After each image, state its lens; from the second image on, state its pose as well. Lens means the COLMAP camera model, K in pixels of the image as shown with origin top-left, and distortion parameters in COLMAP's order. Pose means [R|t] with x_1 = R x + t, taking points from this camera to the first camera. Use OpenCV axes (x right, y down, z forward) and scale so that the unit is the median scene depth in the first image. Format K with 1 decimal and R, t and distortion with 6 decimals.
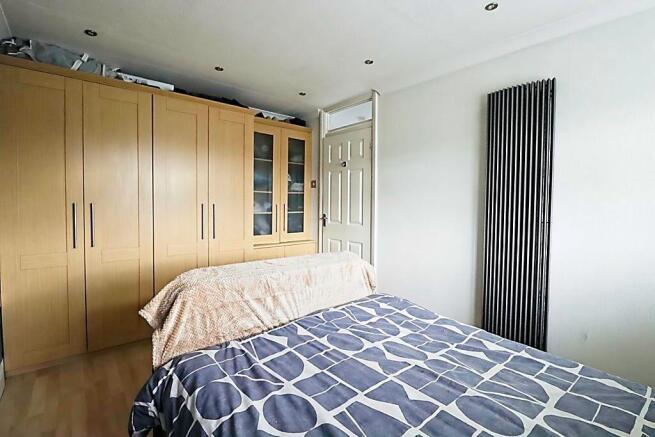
lens RADIAL K [[302.2, 0, 328.6], [0, 302.2, 217.2], [0, 0, 1]] dist [0.002005, -0.001147]
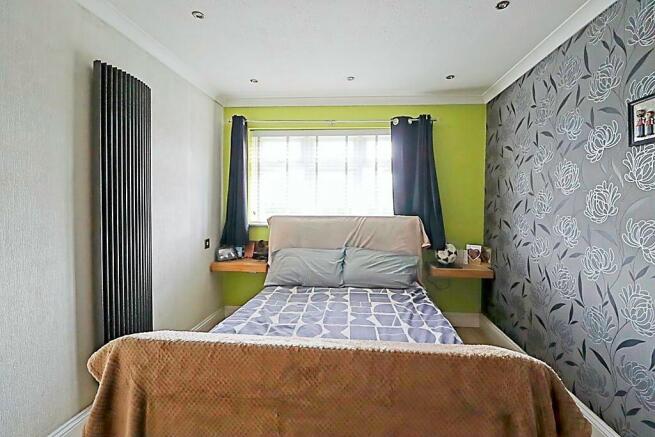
lens RADIAL K [[302.2, 0, 327.8], [0, 302.2, 217.9], [0, 0, 1]] dist [0.002005, -0.001147]
pose [[-0.714792, -0.006498, 0.699307, -0.881456], [0.014617, 0.999600, 0.024229, -0.050090], [-0.699184, 0.027540, -0.714411, 2.418577]]
